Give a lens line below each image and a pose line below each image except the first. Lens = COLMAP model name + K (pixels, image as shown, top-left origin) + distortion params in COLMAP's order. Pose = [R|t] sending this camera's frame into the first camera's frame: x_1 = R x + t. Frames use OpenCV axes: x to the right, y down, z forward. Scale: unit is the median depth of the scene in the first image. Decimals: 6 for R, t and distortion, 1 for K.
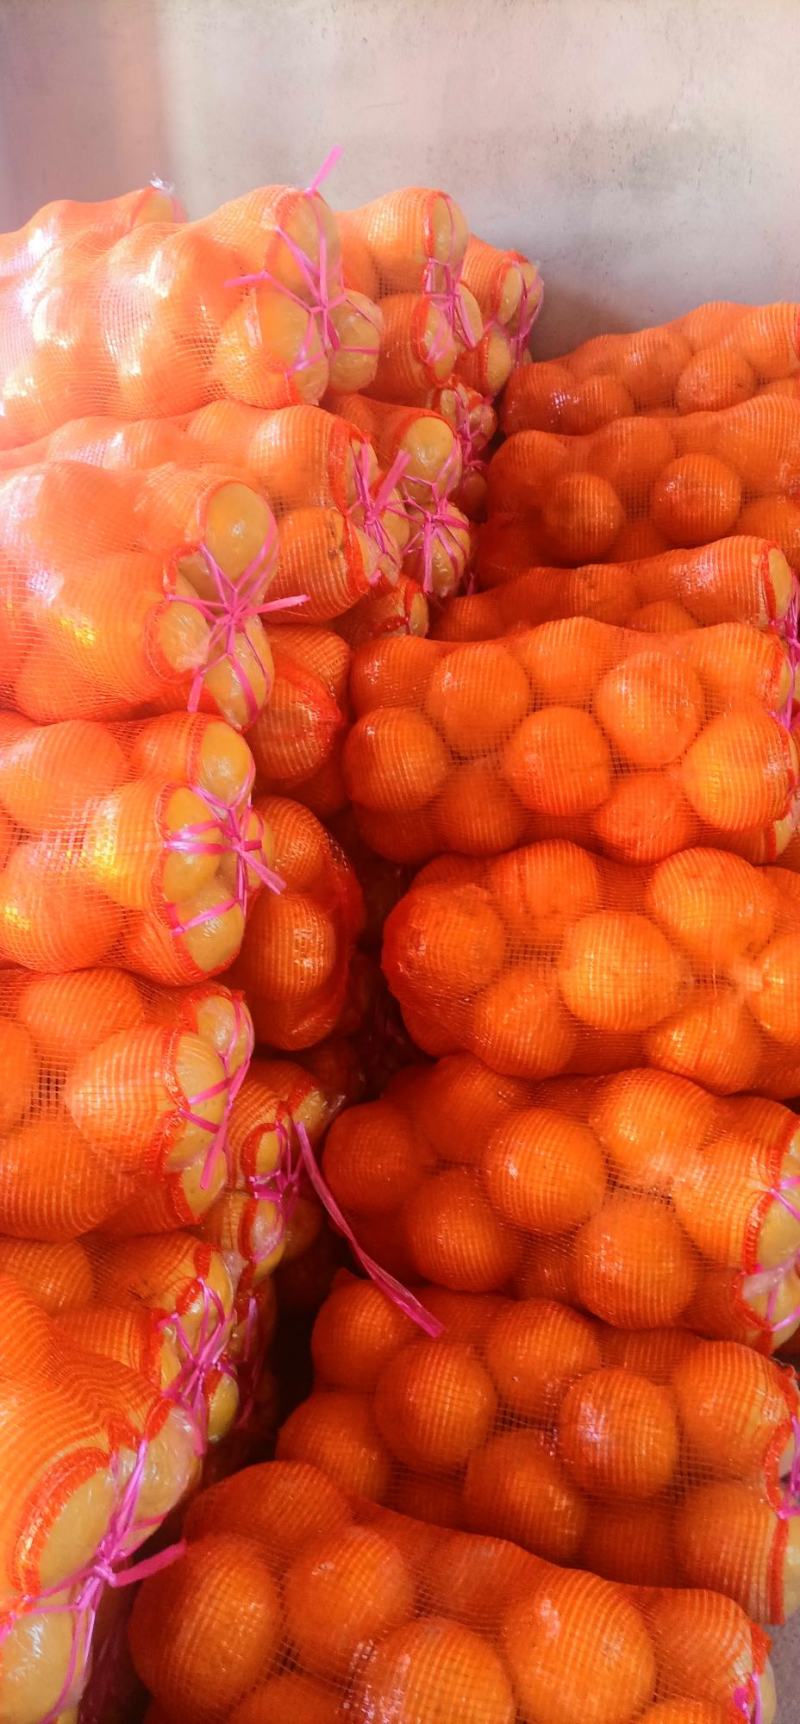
lens RADIAL K [[1294.2, 0, 365.2], [0, 1294.2, 850.7], [0, 0, 1]] dist [0.032814, -0.035709]
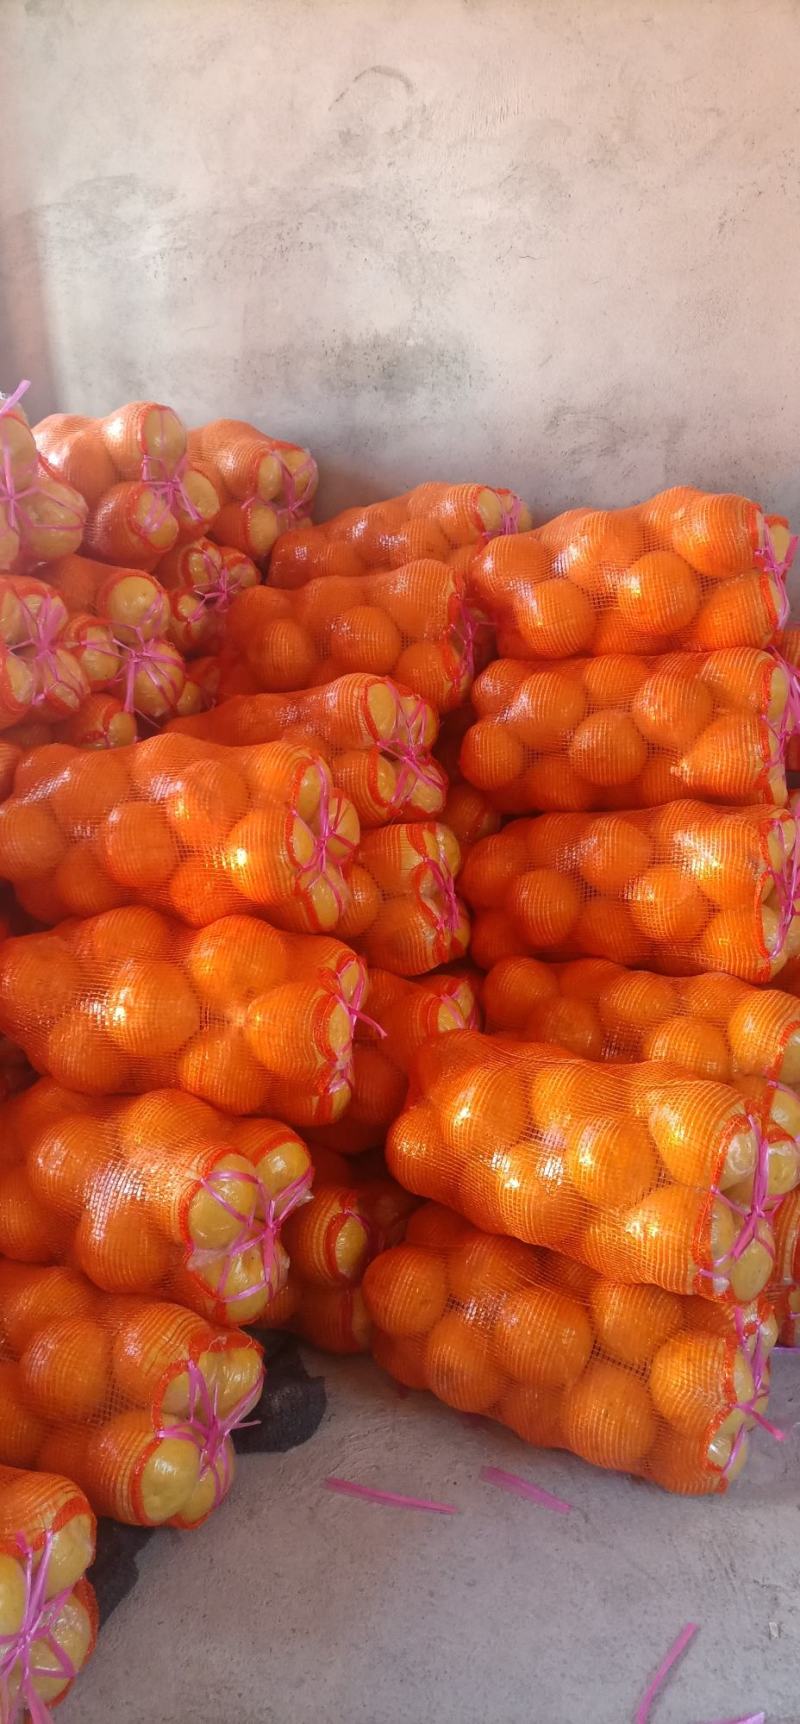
lens RADIAL K [[1294.2, 0, 364.5], [0, 1294.2, 847.5], [0, 0, 1]] dist [0.032814, -0.035709]
pose [[0.987498, 0.036943, -0.153244, 0.501682], [-0.051541, 0.994386, -0.092410, 0.036102], [0.148970, 0.099153, 0.983858, -0.196042]]
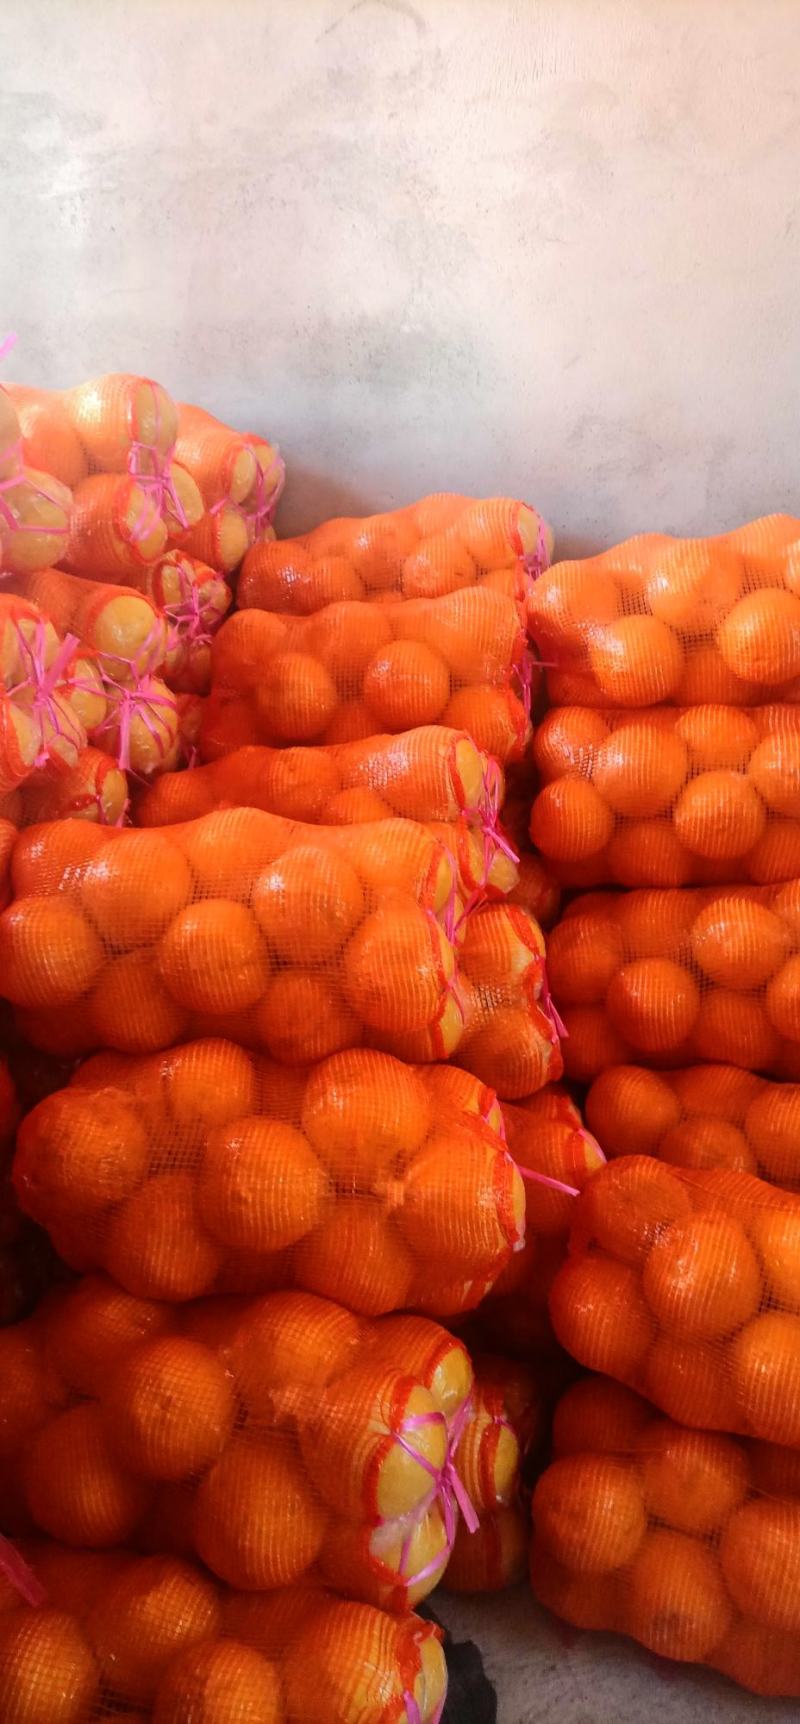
lens RADIAL K [[1294.2, 0, 375.6], [0, 1294.2, 845.4], [0, 0, 1]] dist [0.032814, -0.035709]
pose [[0.995275, 0.020653, 0.094877, 0.155250], [-0.010415, 0.994186, -0.107168, -0.043484], [-0.096539, 0.105673, 0.989704, 0.025437]]
